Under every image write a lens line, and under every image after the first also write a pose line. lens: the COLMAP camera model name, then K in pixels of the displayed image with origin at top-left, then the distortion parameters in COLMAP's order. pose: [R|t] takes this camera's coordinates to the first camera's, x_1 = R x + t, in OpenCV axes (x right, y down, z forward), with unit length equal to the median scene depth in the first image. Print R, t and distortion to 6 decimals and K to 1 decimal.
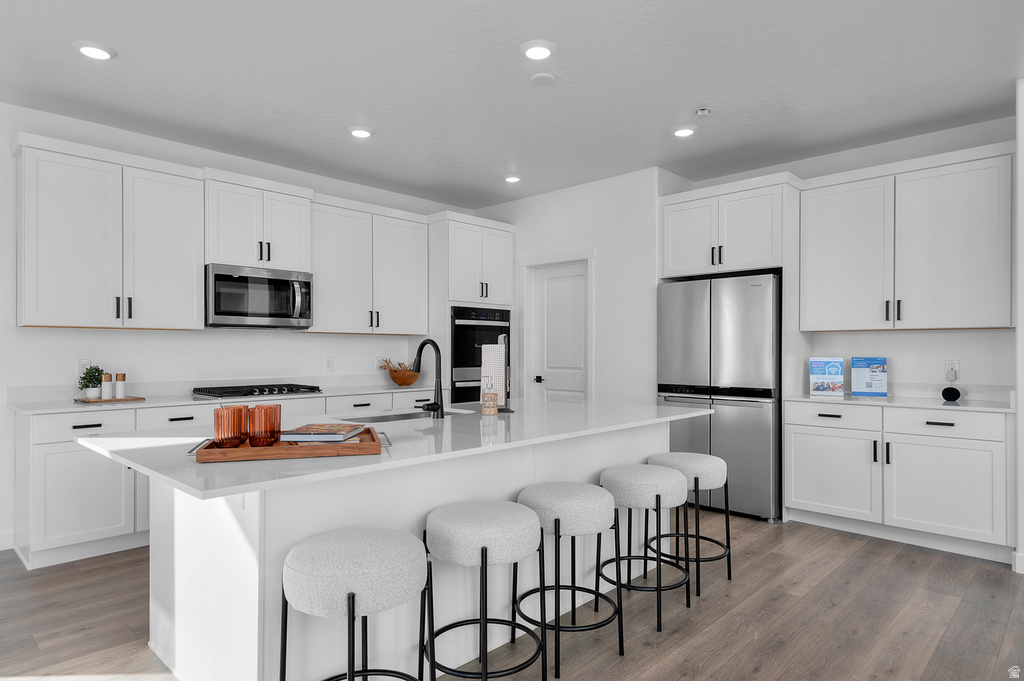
lens RADIAL K [[616.2, 0, 512.0], [0, 616.2, 340.5], [0, 0, 1]] dist [0.003442, 0.000934]
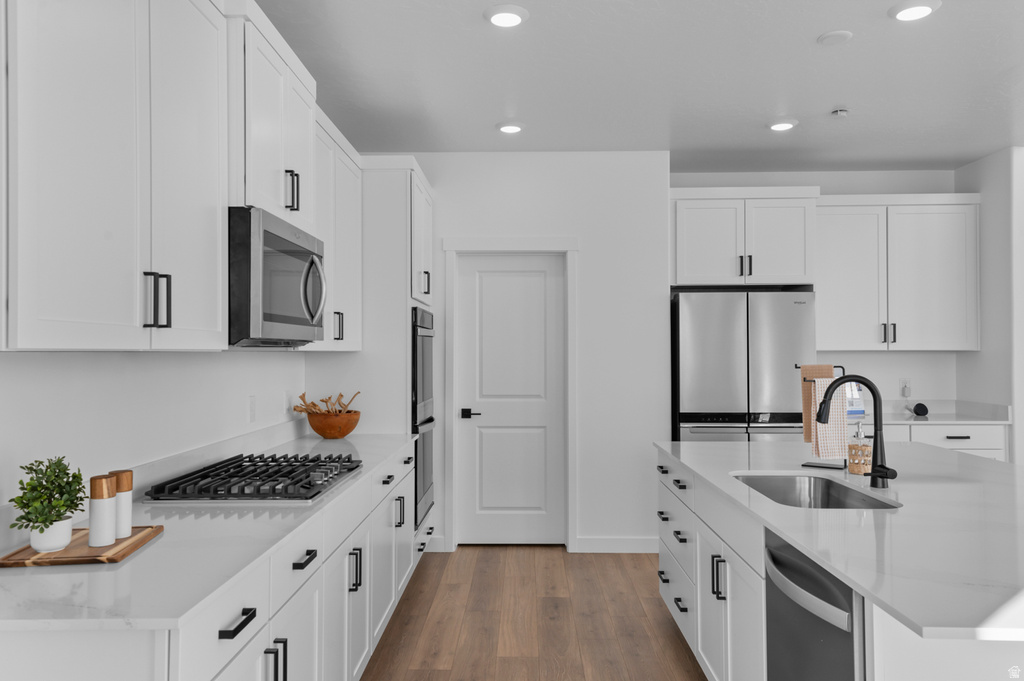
lens RADIAL K [[754.8, 0, 512.0], [0, 754.8, 340.5], [0, 0, 1]] dist [0.000653, -0.000855]
pose [[0.740038, 0.008646, 0.672509, -0.657830], [-0.007640, 0.999961, -0.004449, -0.022509], [-0.672522, -0.001845, 0.740075, 0.426965]]
